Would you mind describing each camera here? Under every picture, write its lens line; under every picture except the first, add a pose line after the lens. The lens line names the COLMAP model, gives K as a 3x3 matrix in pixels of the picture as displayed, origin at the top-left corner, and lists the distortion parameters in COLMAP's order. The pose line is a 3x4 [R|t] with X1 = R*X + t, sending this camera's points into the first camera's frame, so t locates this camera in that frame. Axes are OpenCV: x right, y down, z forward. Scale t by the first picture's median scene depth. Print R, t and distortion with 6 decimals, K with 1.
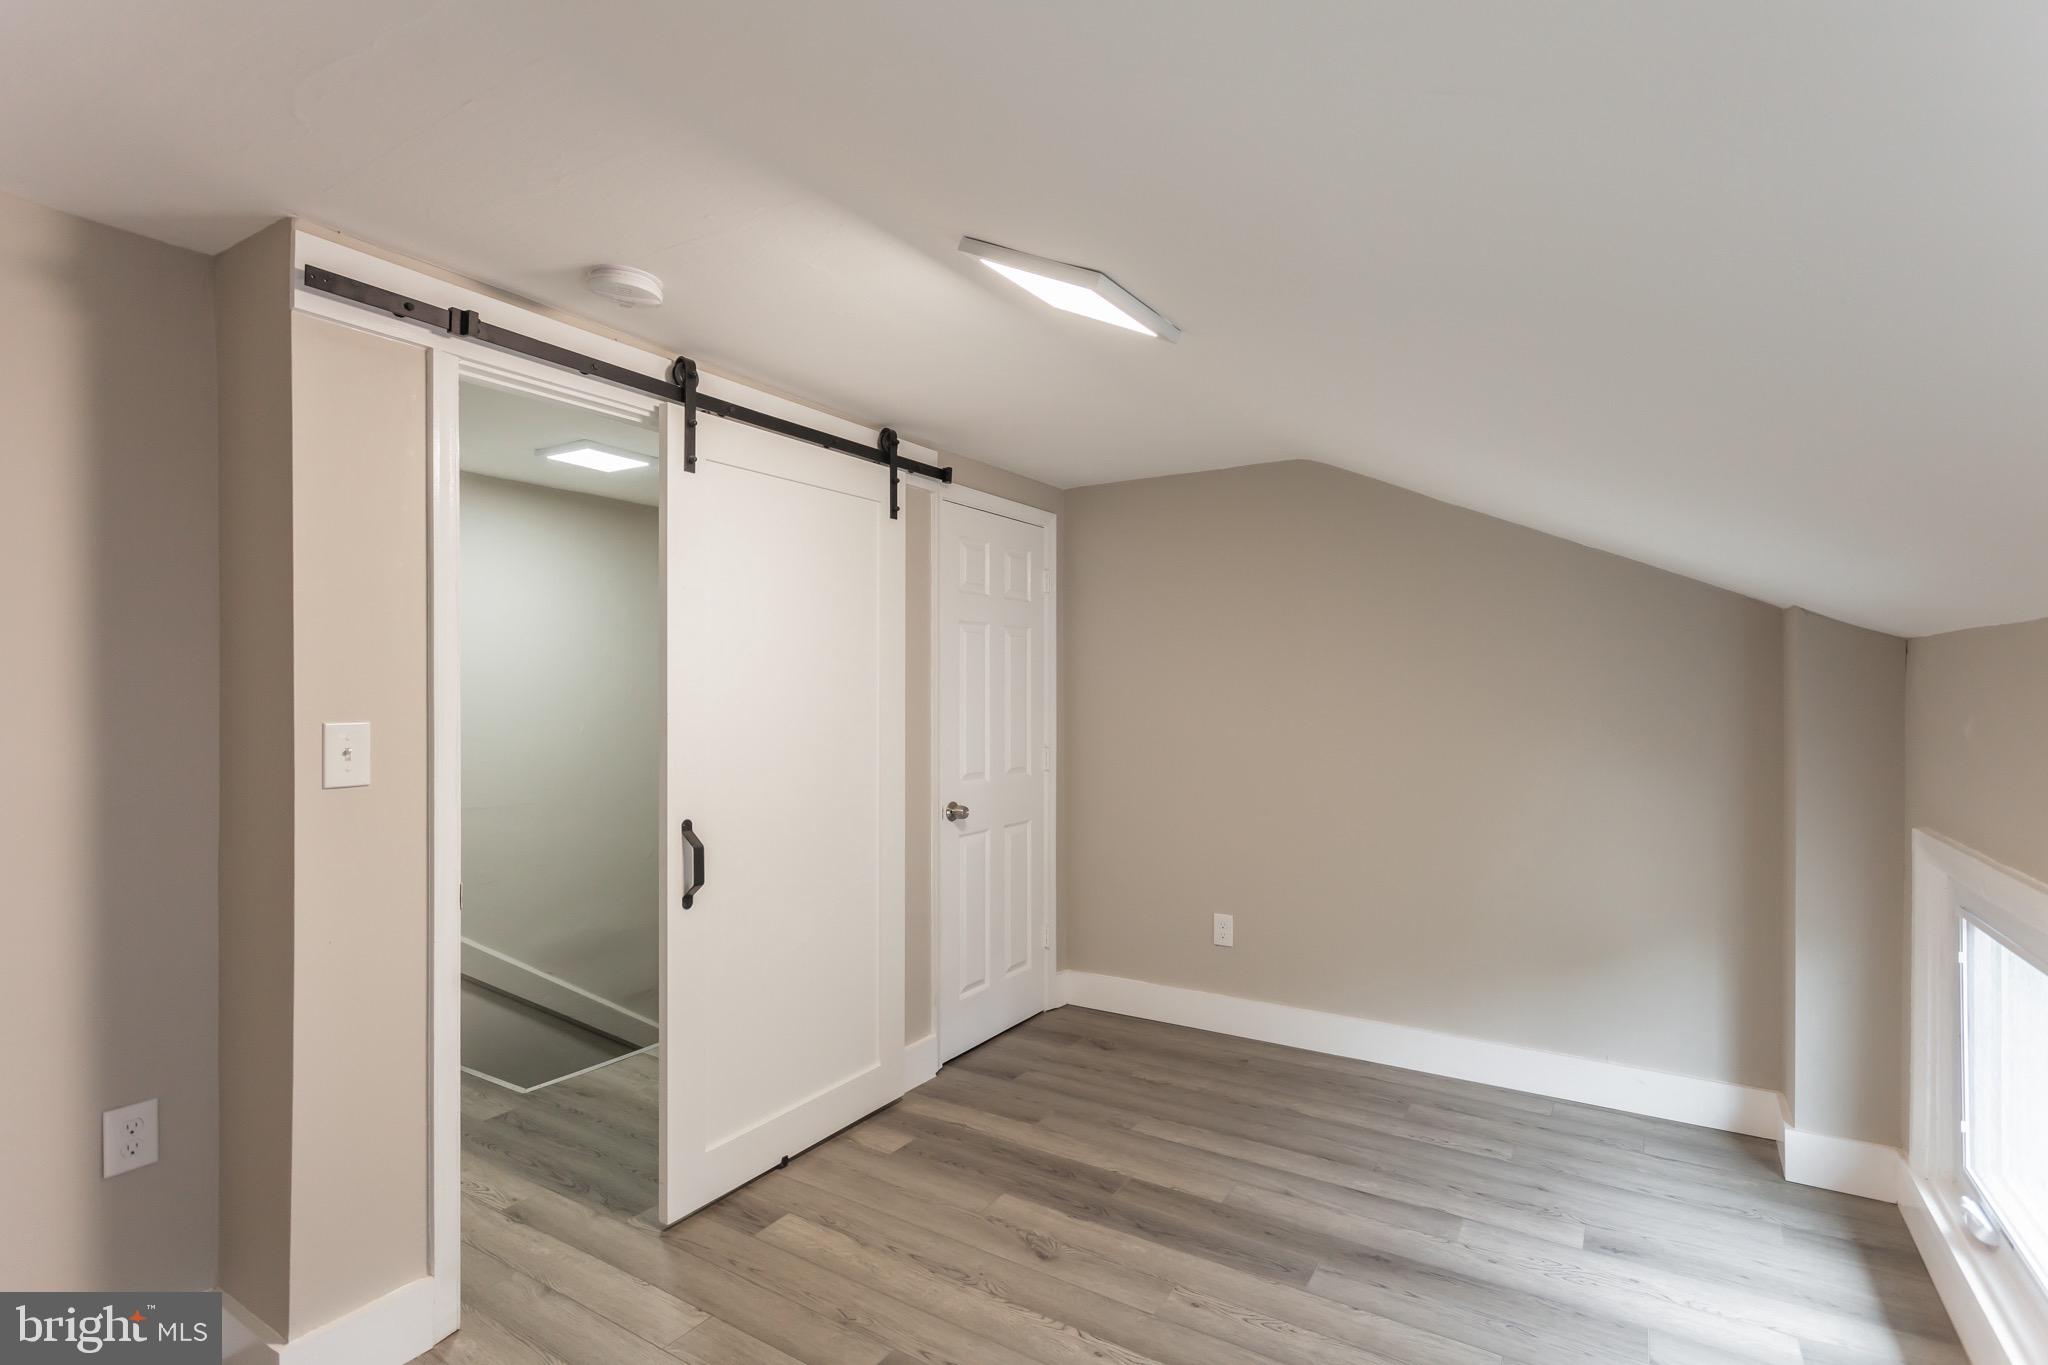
lens RADIAL K [[981.2, 0, 1051.0], [0, 981.2, 682.9], [0, 0, 1]] dist [0.002429, 0.000522]
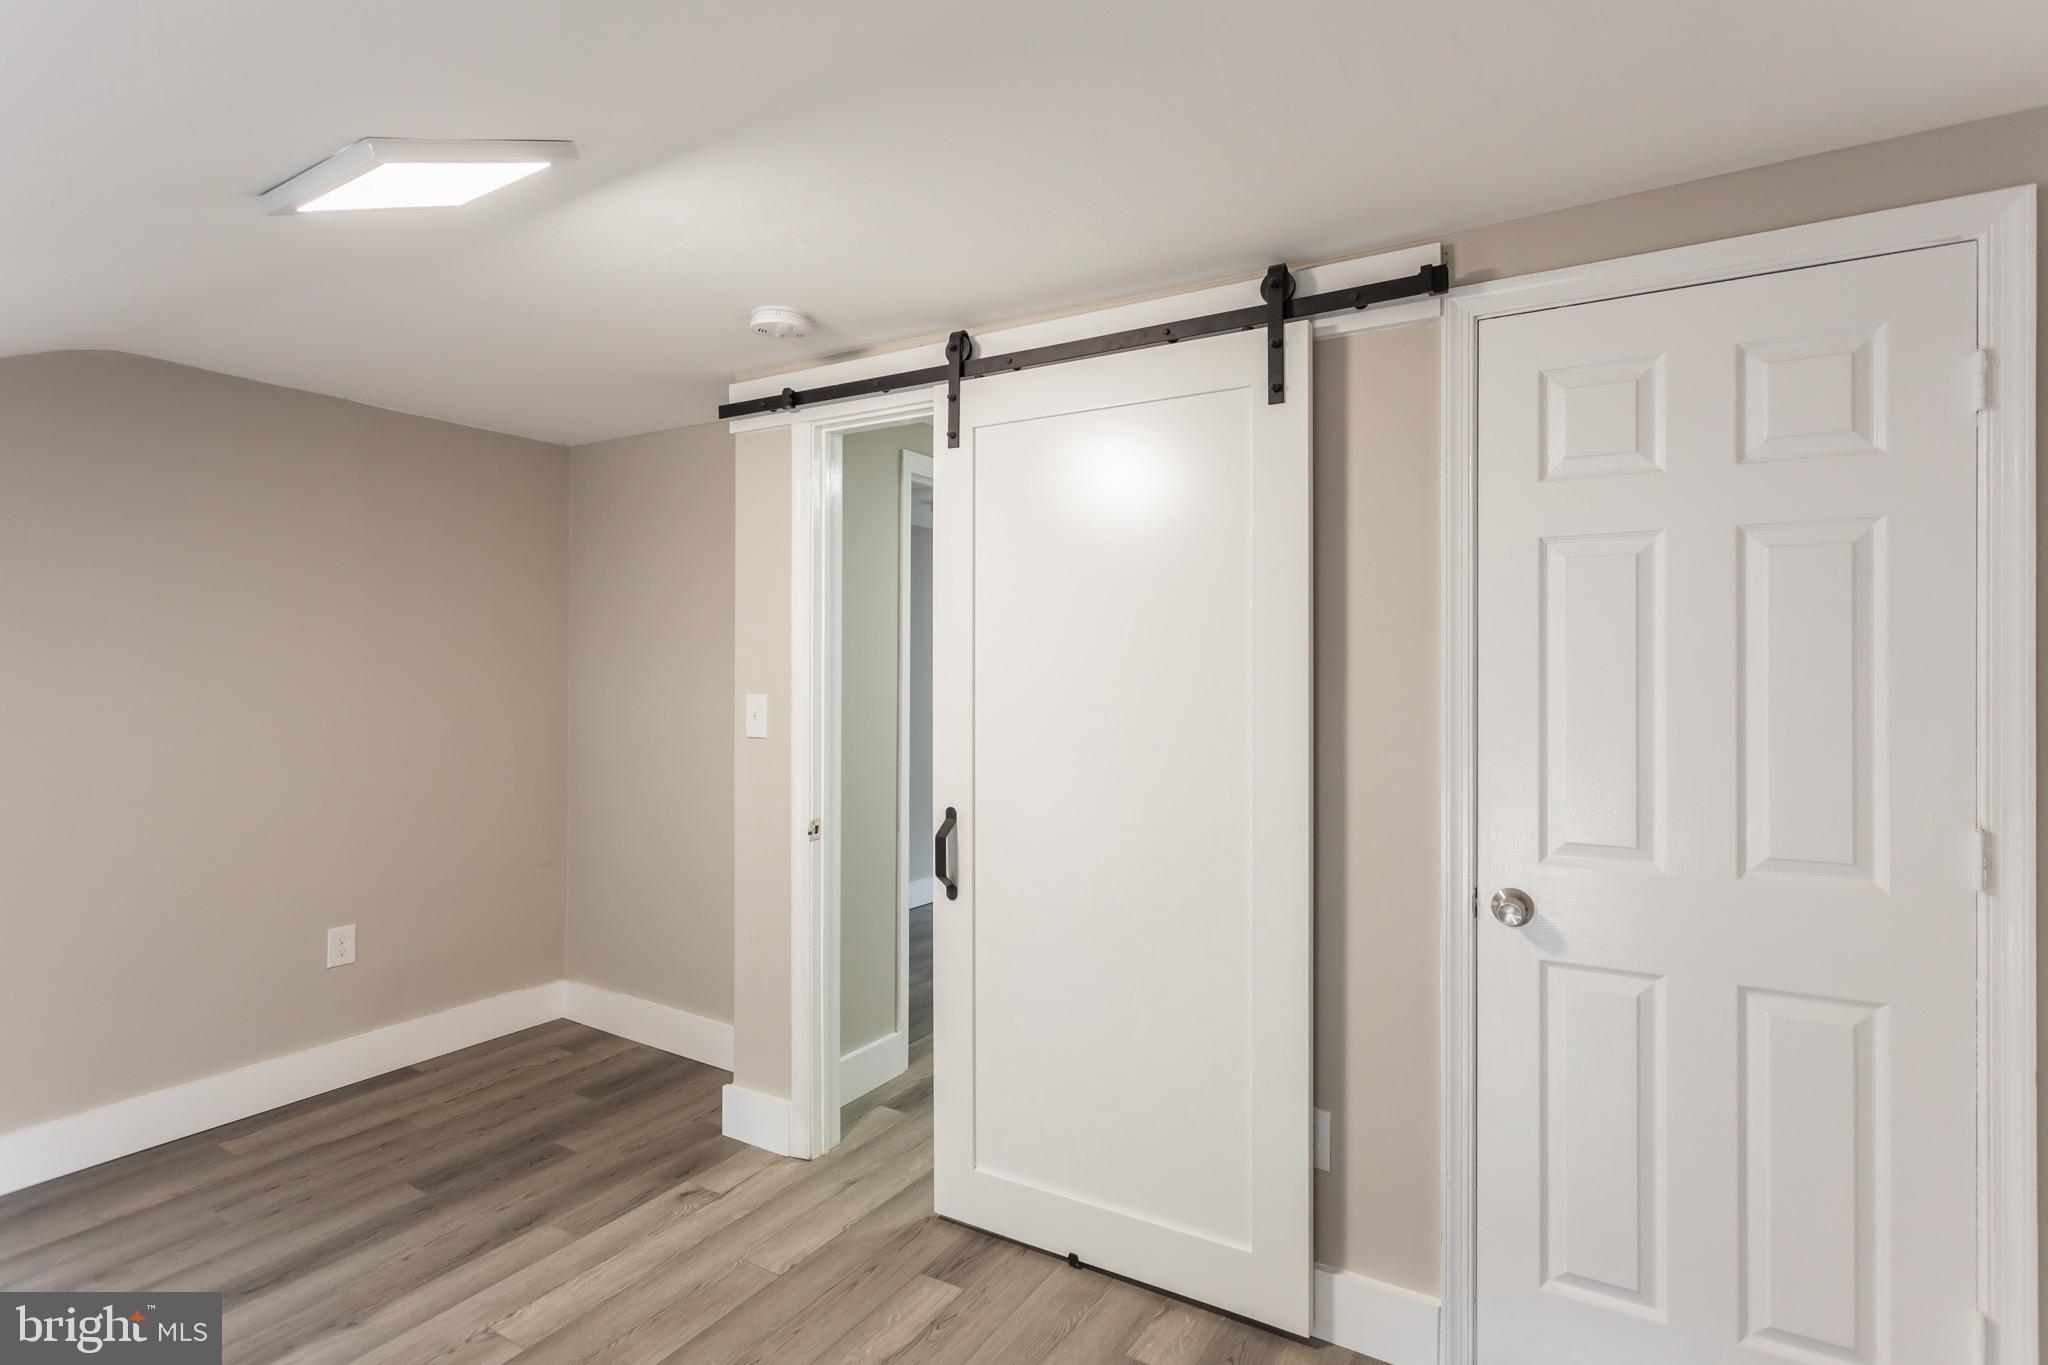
lens RADIAL K [[996.2, 0, 1026.1], [0, 996.2, 643.4], [0, 0, 1]] dist [0.000527, 0.000278]
pose [[0.006638, -0.024769, -0.999671, 0.576419], [0.008880, 0.999655, -0.024710, 0.003559], [0.999939, -0.008713, 0.006856, 0.998193]]
